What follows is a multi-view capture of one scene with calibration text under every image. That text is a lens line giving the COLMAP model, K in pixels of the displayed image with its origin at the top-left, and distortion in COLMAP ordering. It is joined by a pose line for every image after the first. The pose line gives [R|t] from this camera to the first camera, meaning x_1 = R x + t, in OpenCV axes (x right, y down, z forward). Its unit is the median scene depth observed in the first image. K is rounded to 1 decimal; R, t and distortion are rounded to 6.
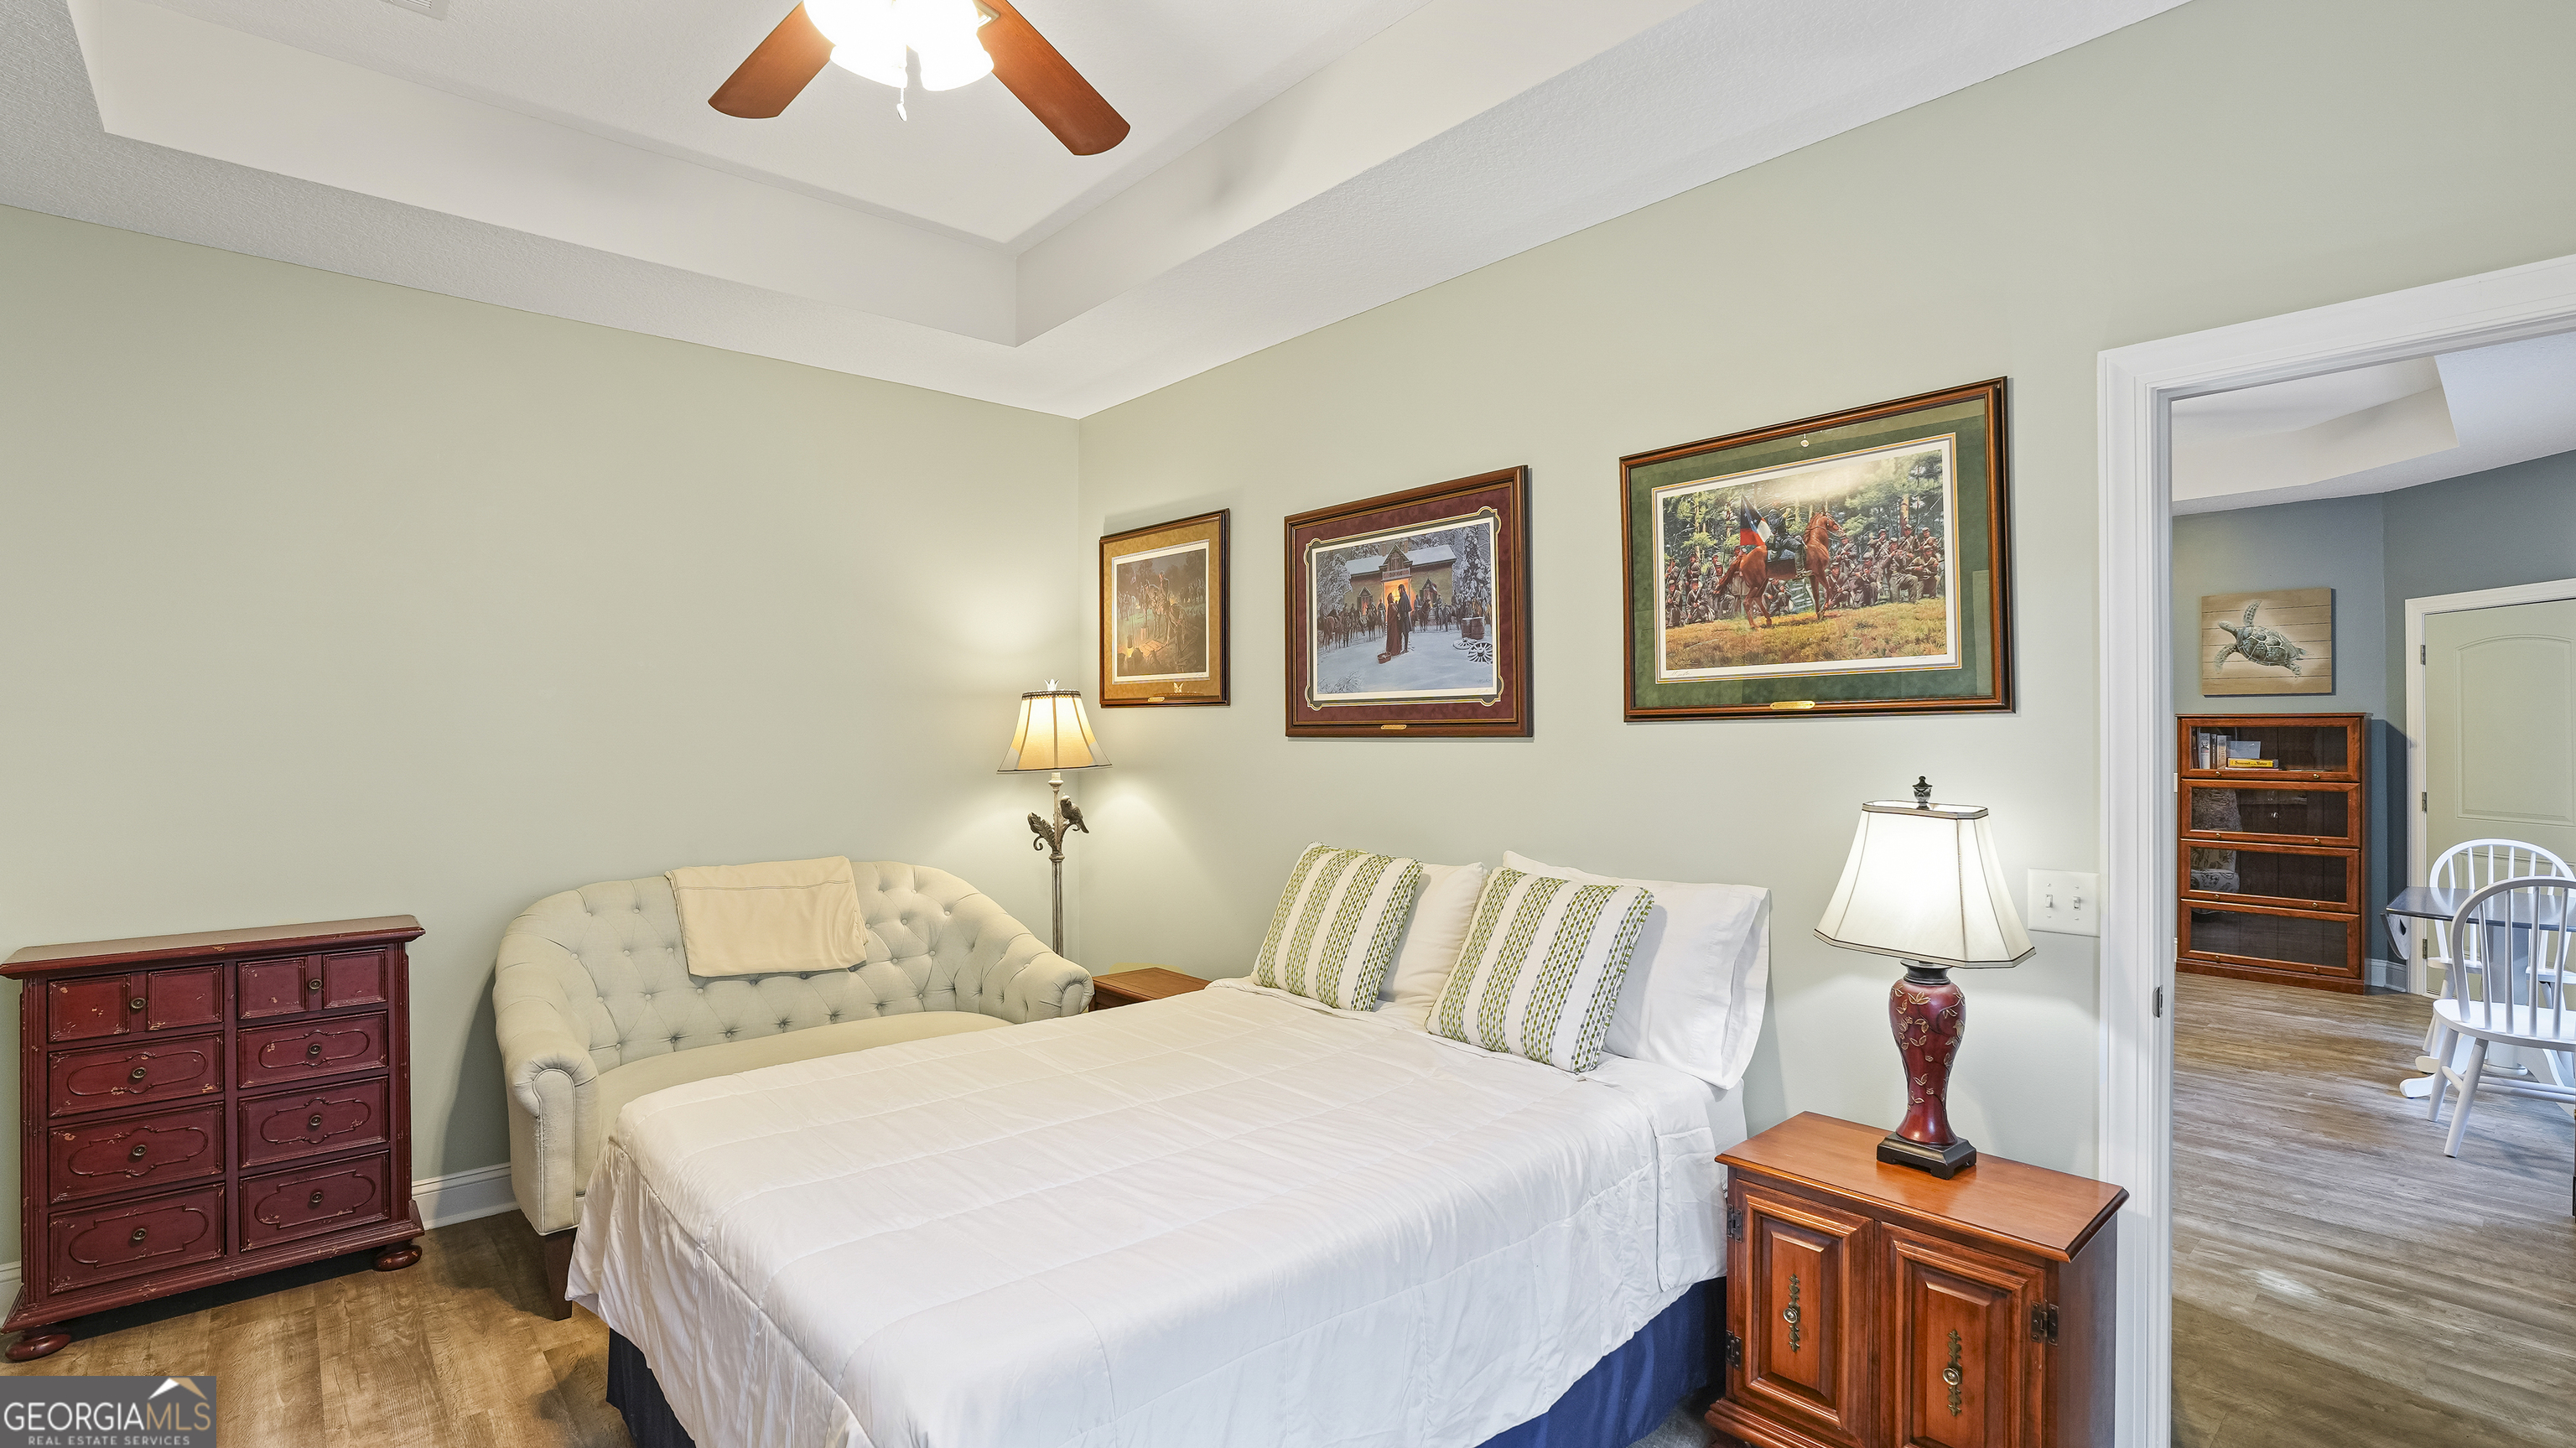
lens RADIAL K [[1167.3, 0, 1266.8], [0, 1167.3, 729.0], [0, 0, 1]] dist [-0.028338, 0.007187]
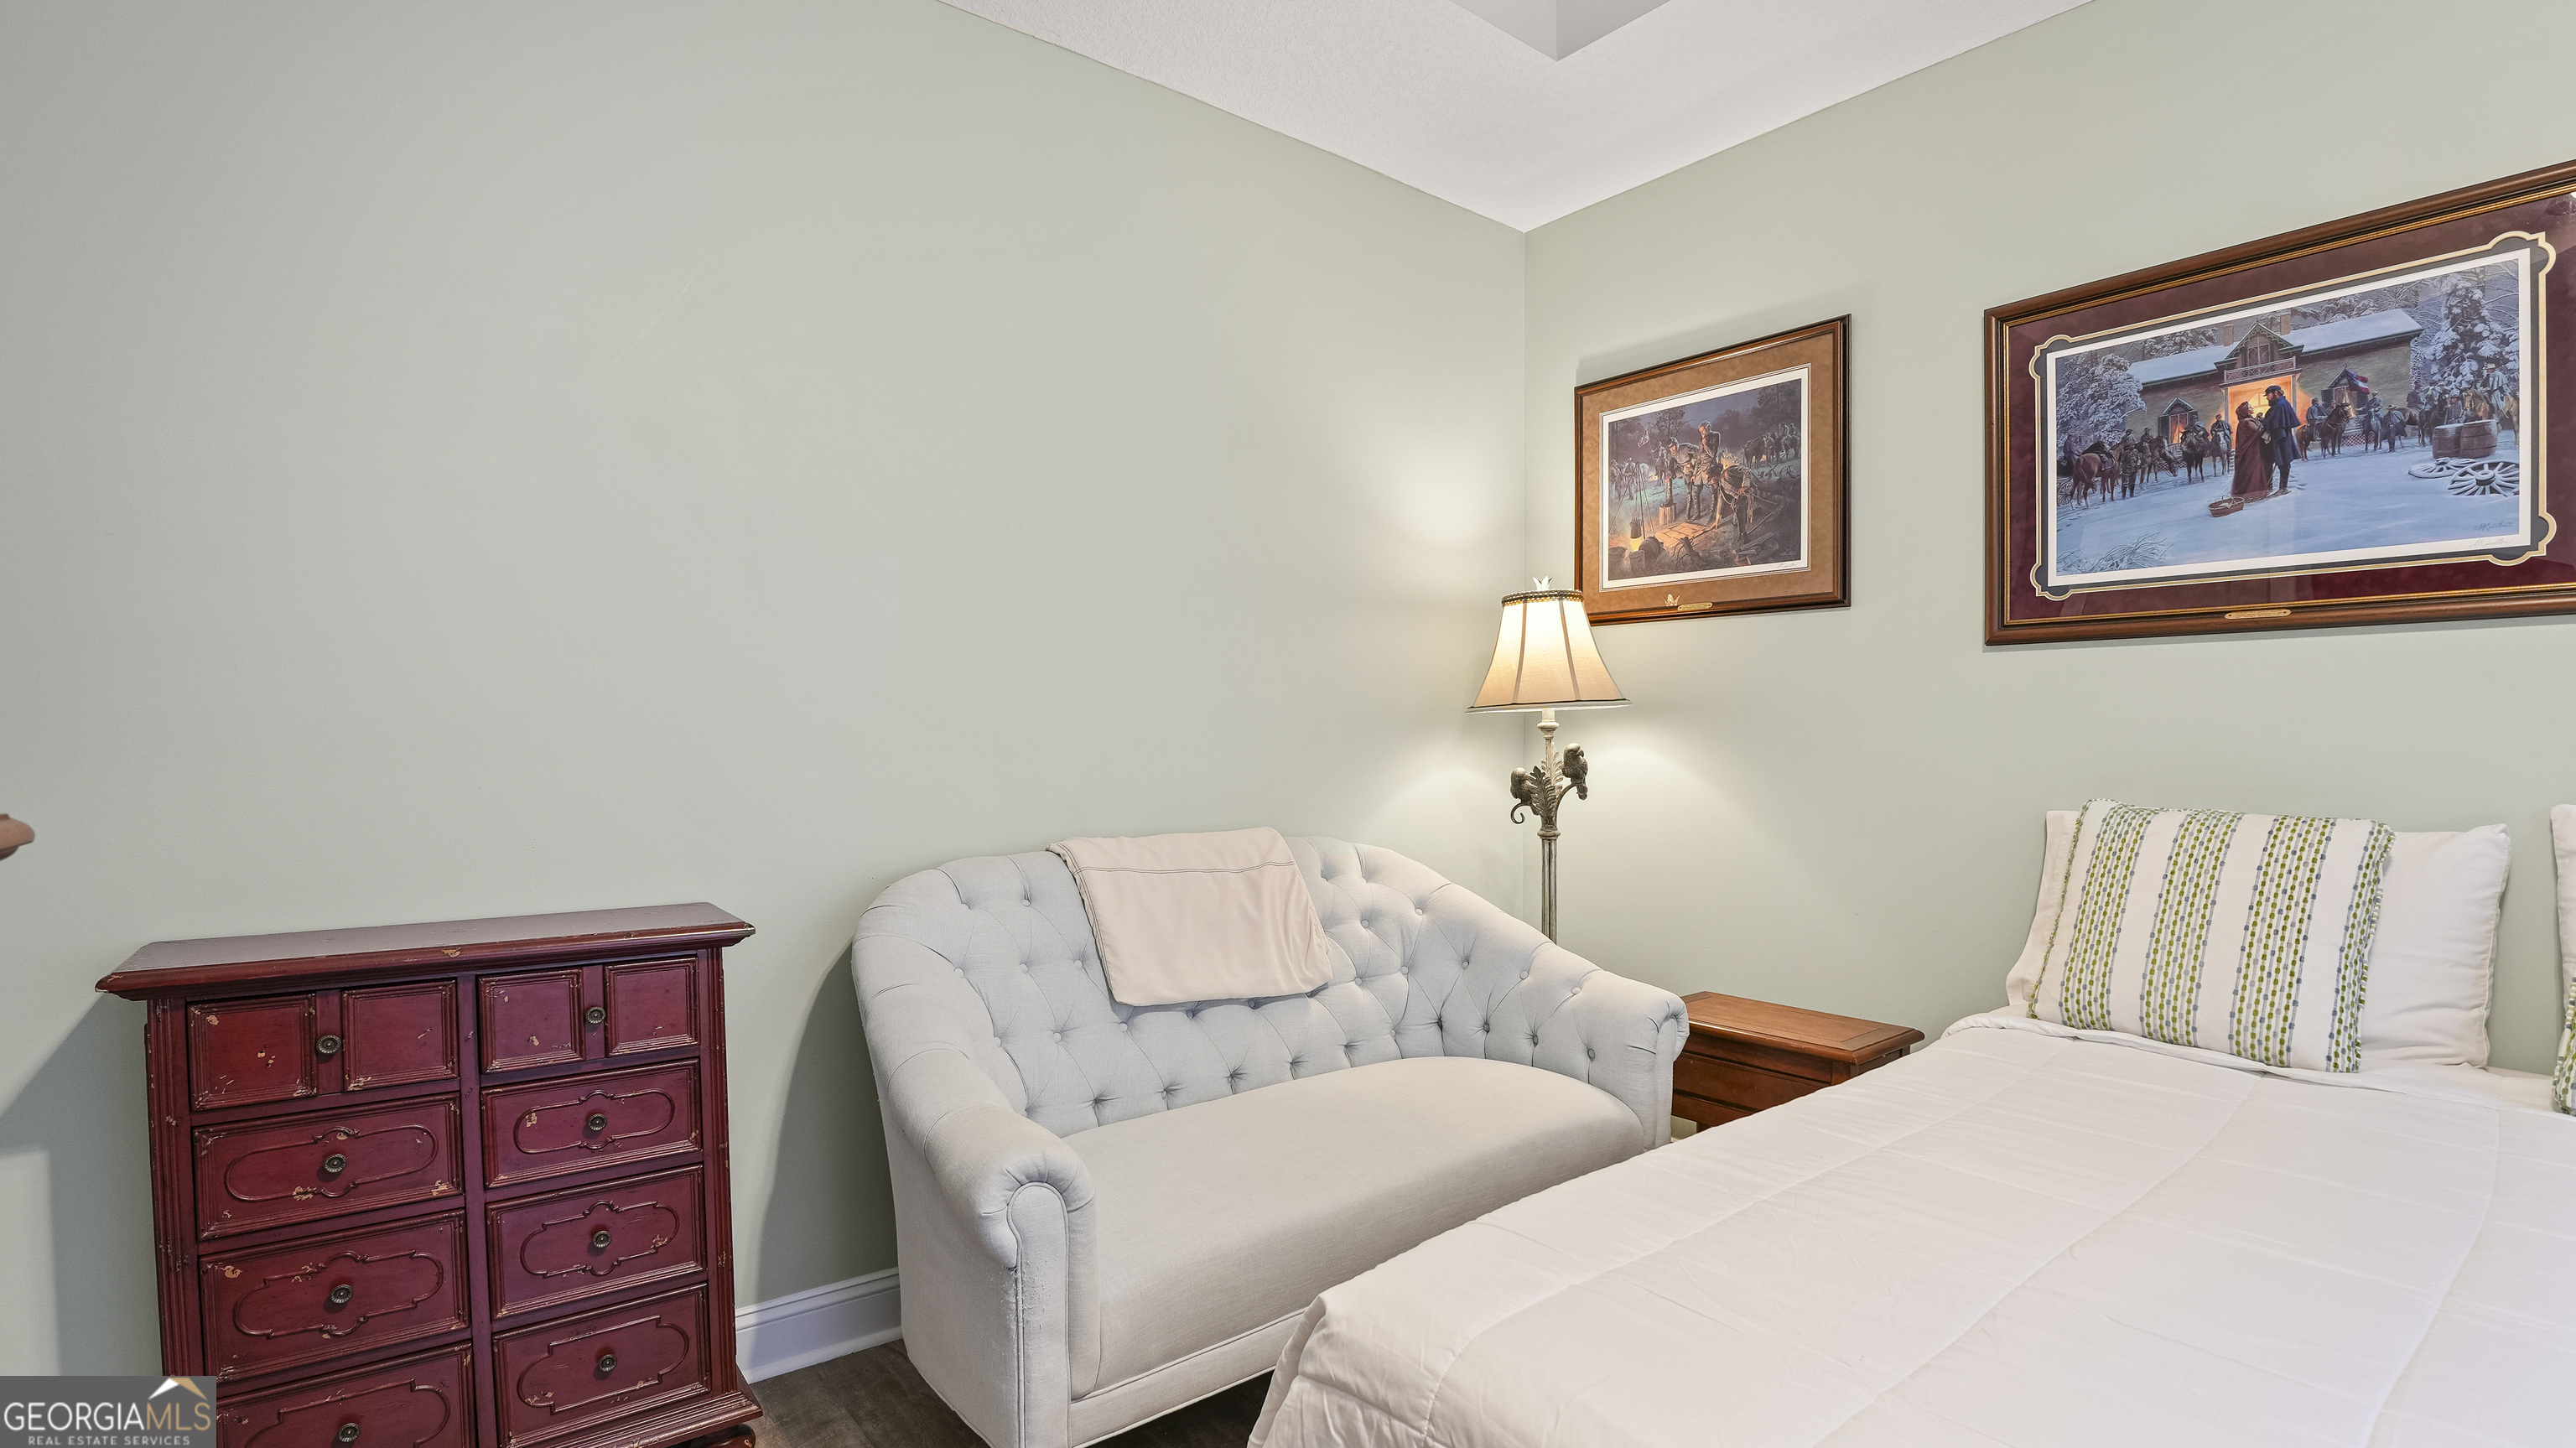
lens RADIAL K [[1168.7, 0, 1268.4], [0, 1168.7, 766.1], [0, 0, 1]] dist [-0.074327, 0.015346]
pose [[0.998472, 0.005174, -0.055009, -0.386316], [-0.003872, 0.999710, 0.023748, 0.067298], [0.055116, -0.023498, 0.998203, 0.373910]]
